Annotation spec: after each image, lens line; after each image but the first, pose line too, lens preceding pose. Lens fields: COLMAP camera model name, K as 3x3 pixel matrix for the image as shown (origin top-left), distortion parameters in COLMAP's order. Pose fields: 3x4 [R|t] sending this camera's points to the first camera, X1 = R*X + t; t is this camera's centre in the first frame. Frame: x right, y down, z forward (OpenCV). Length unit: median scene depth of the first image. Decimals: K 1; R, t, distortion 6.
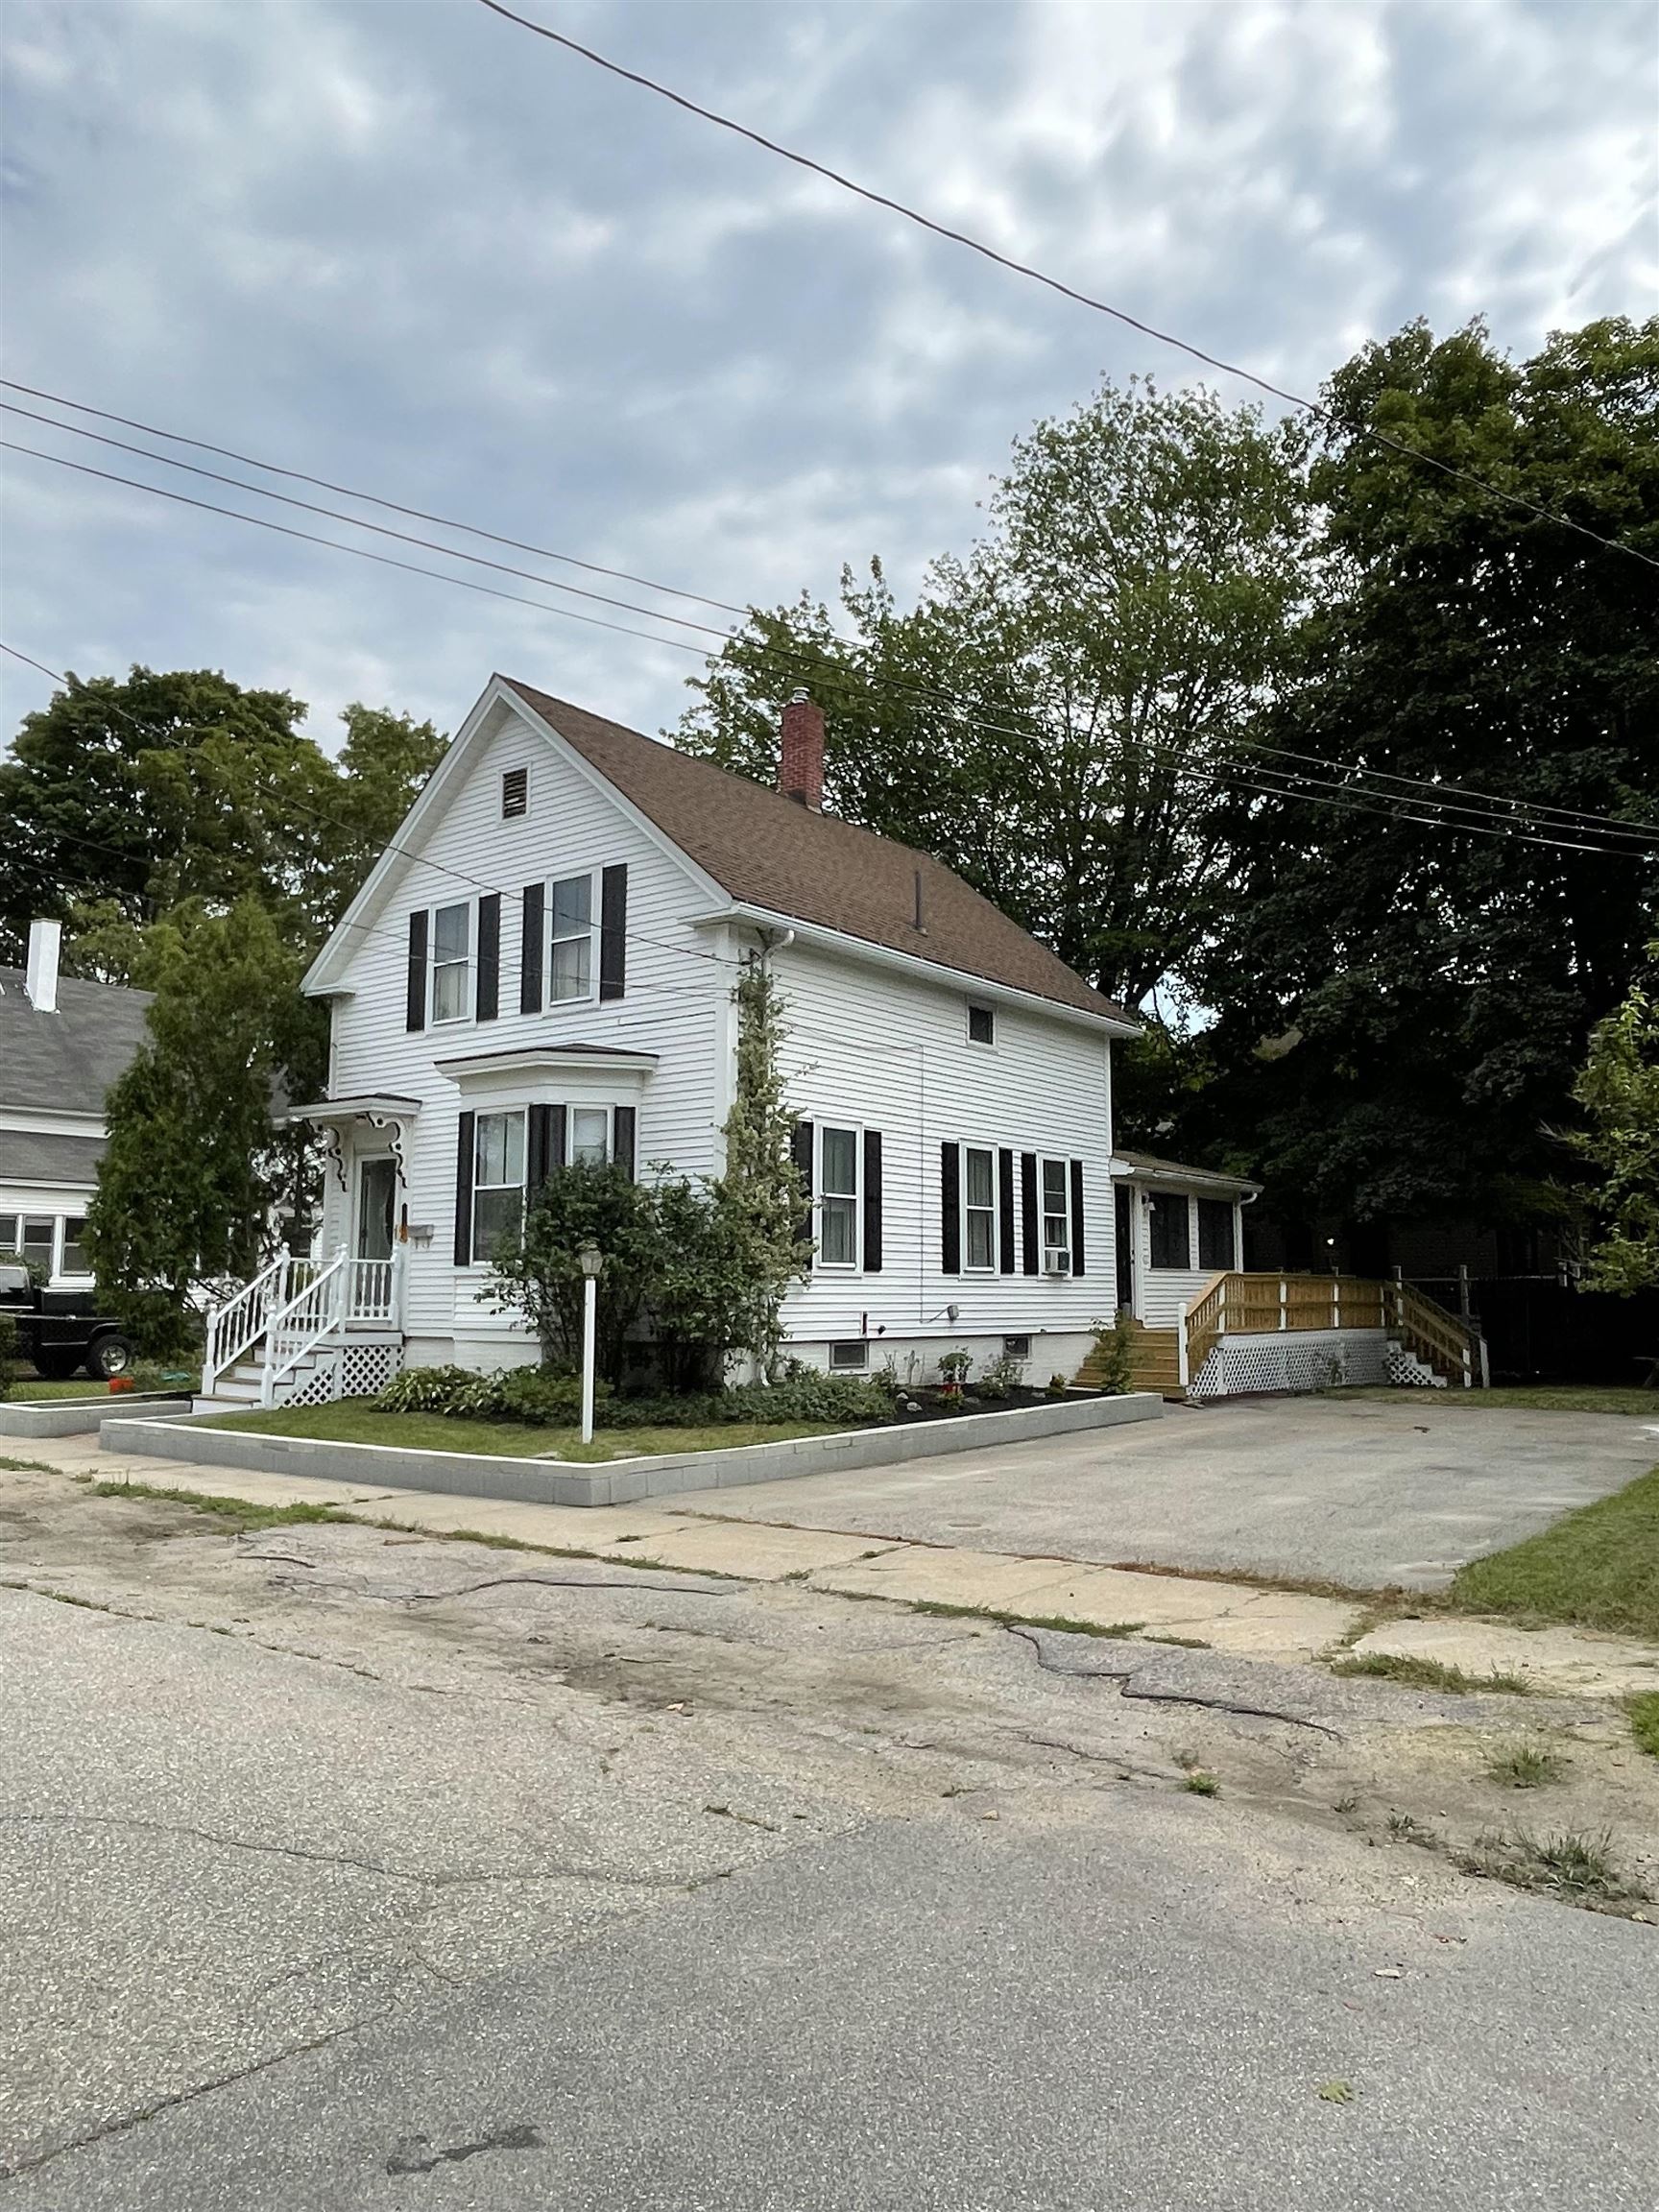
lens RADIAL K [[1531.1, 0, 825.2], [0, 1531.1, 1093.2], [0, 0, 1]] dist [0.036773, 0.005088]
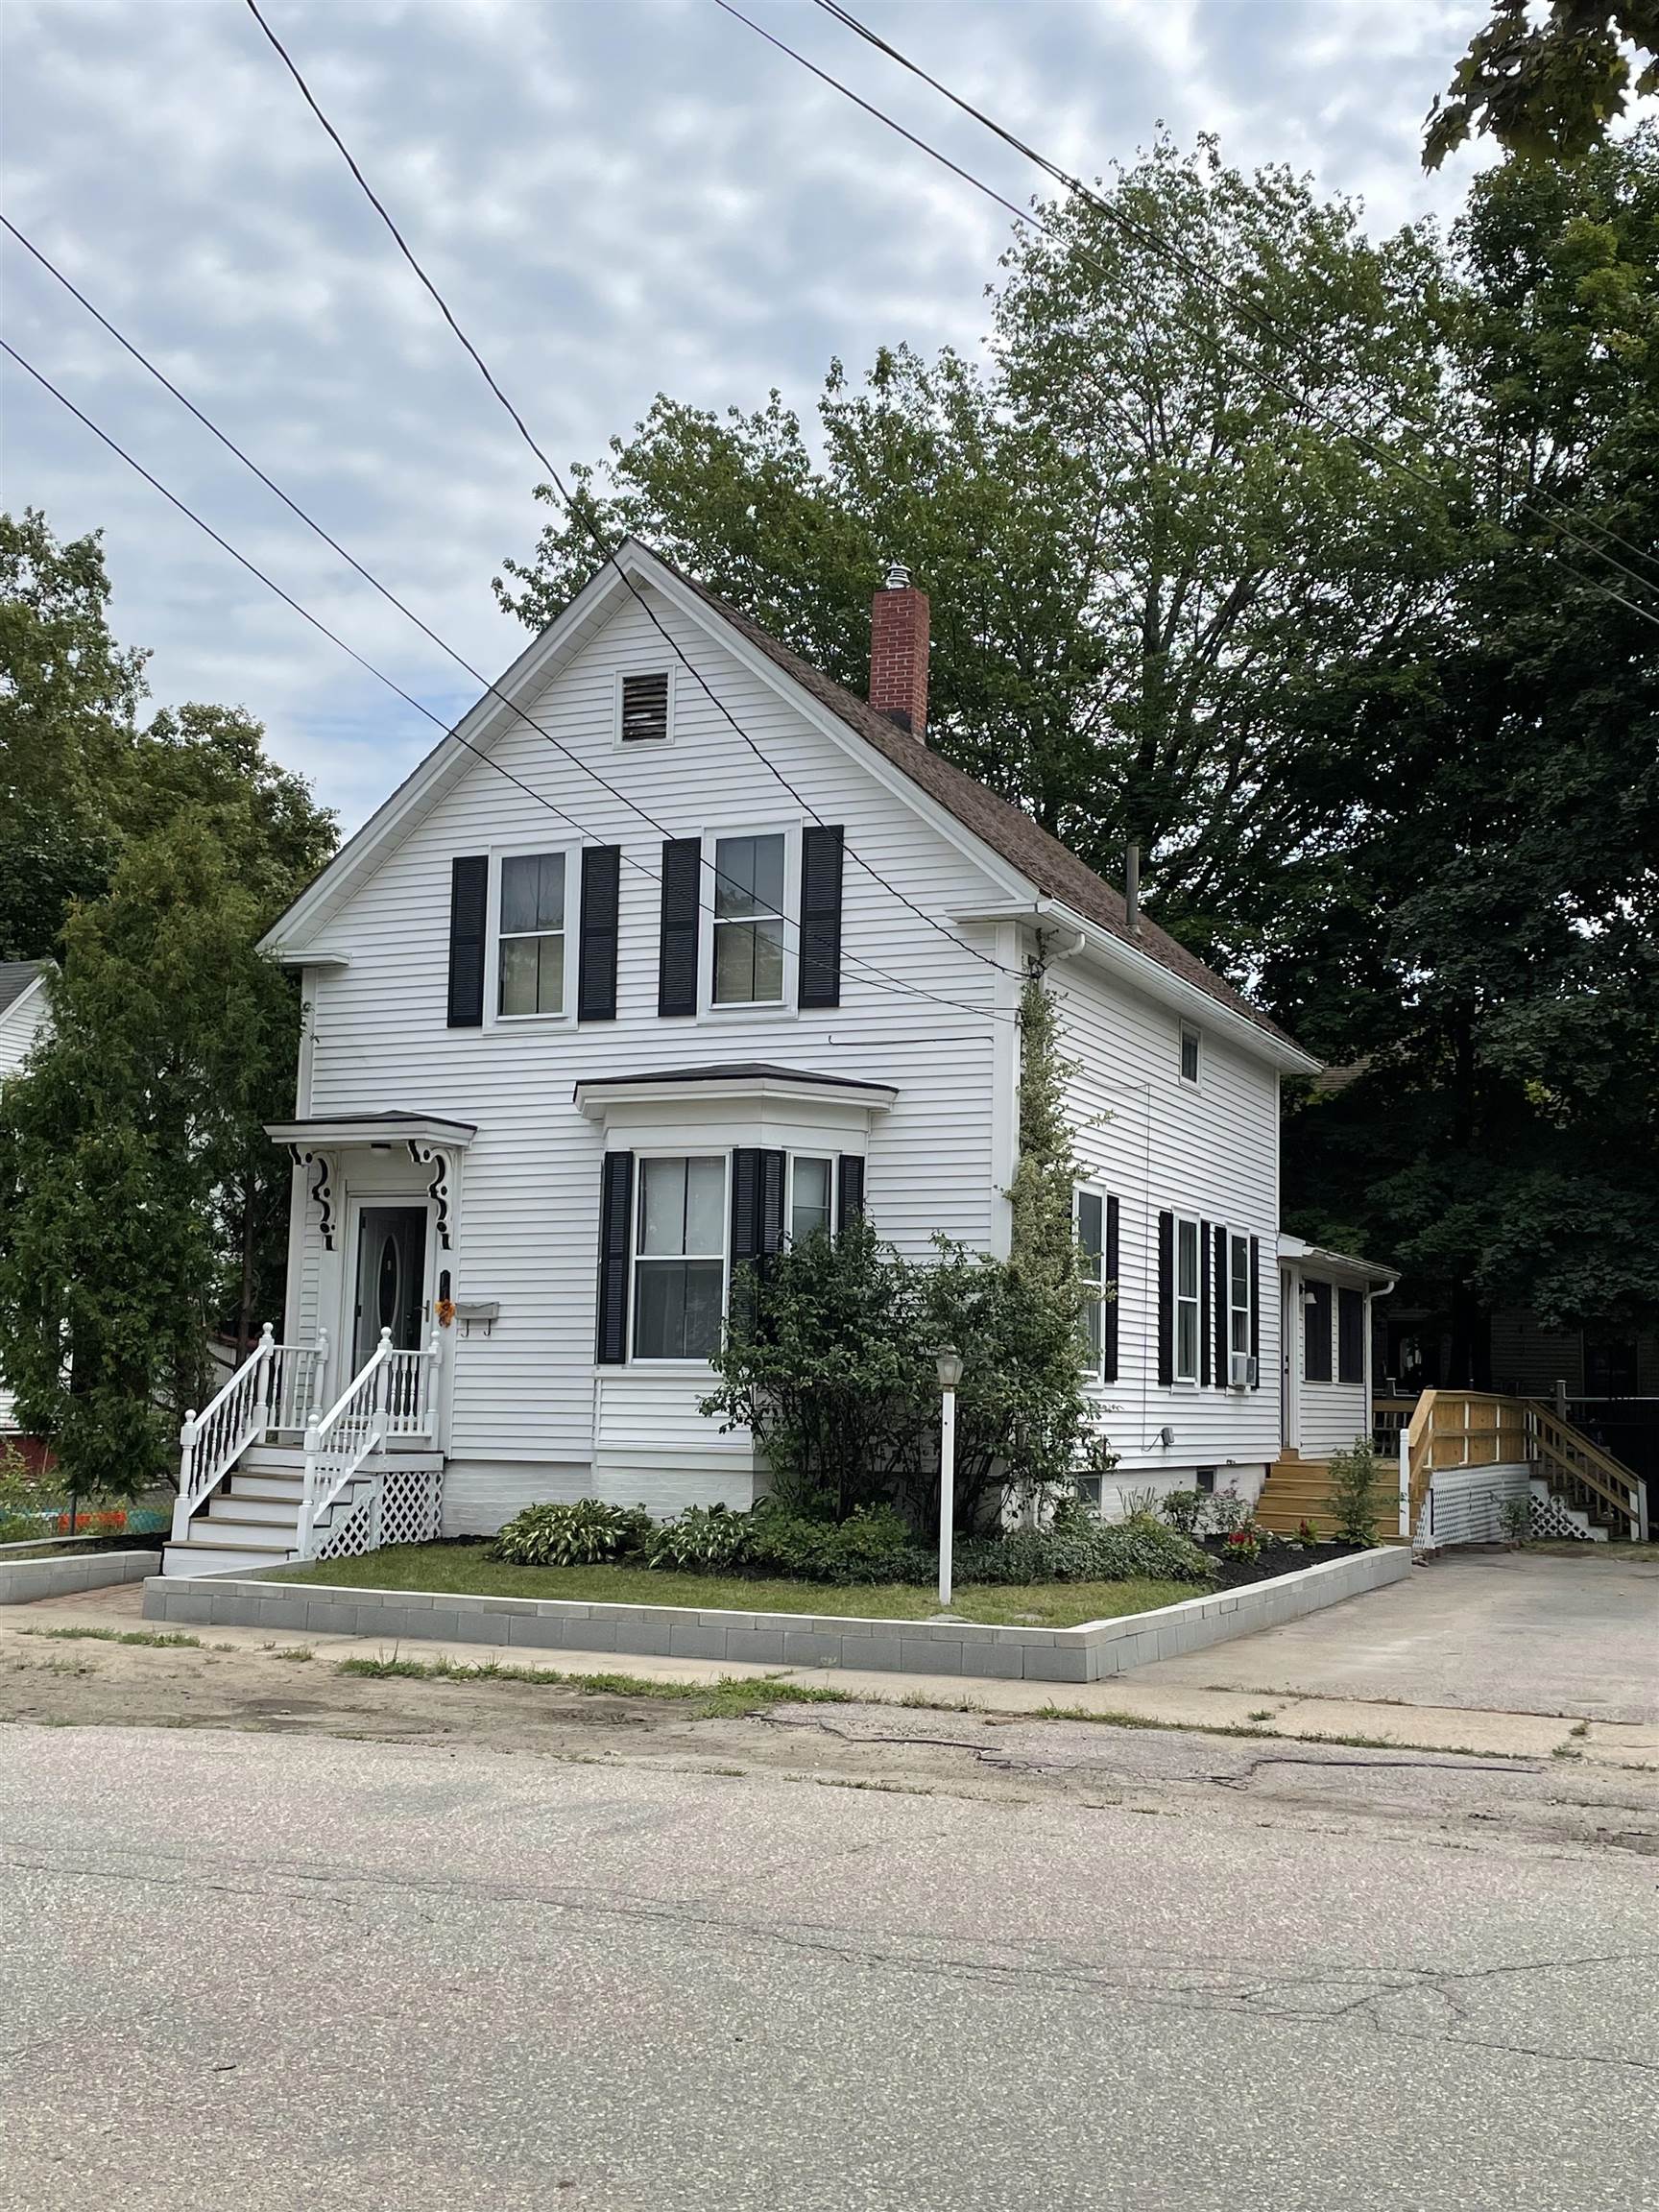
lens RADIAL K [[2383.5, 0, 837.6], [0, 2383.5, 1110.2], [0, 0, 1]] dist [0.103698, 0.000000]
pose [[0.971022, 0.046975, 0.234330, -0.369128], [-0.049818, 0.998739, 0.006223, -0.018408], [-0.233742, -0.017717, 0.972137, -0.112640]]
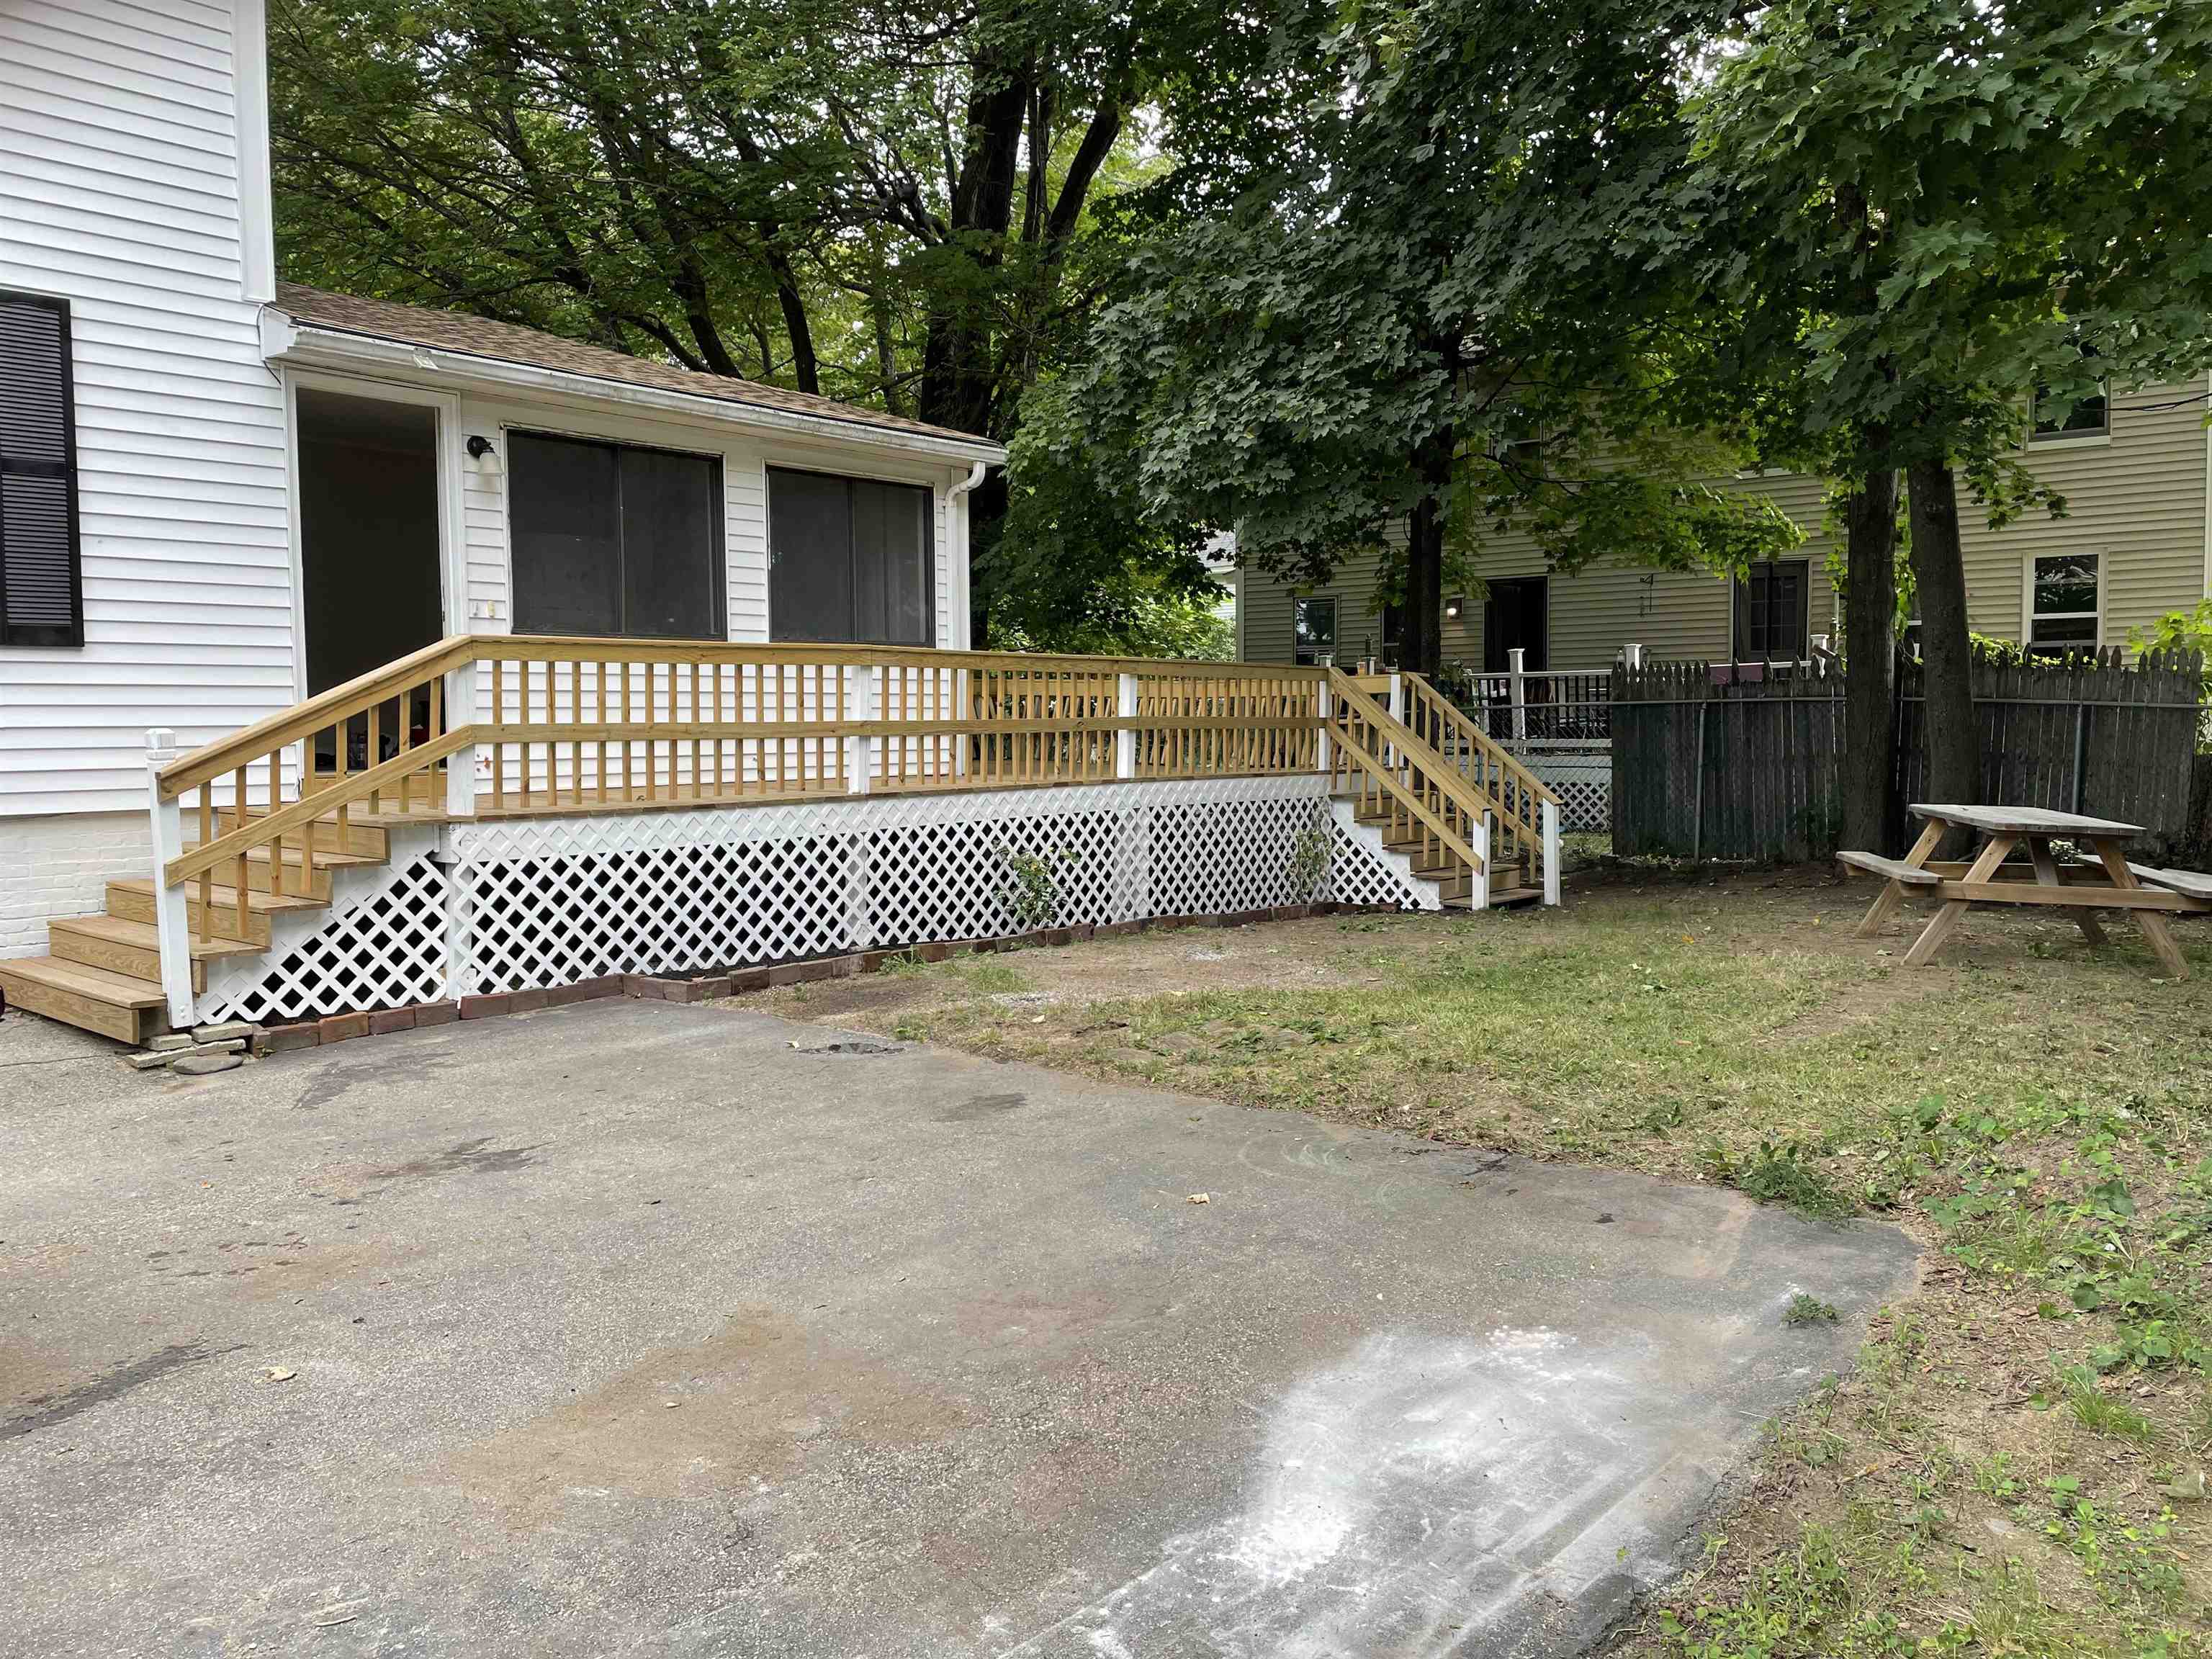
lens RADIAL K [[1640.7, 0, 1103.6], [0, 1640.7, 827.9], [0, 0, 1]] dist [0.035983, -0.009817]
pose [[0.997606, 0.003082, -0.069085, 0.476196], [0.011561, 0.977514, 0.210551, 0.095194], [0.068181, -0.210846, 0.975139, 0.753964]]
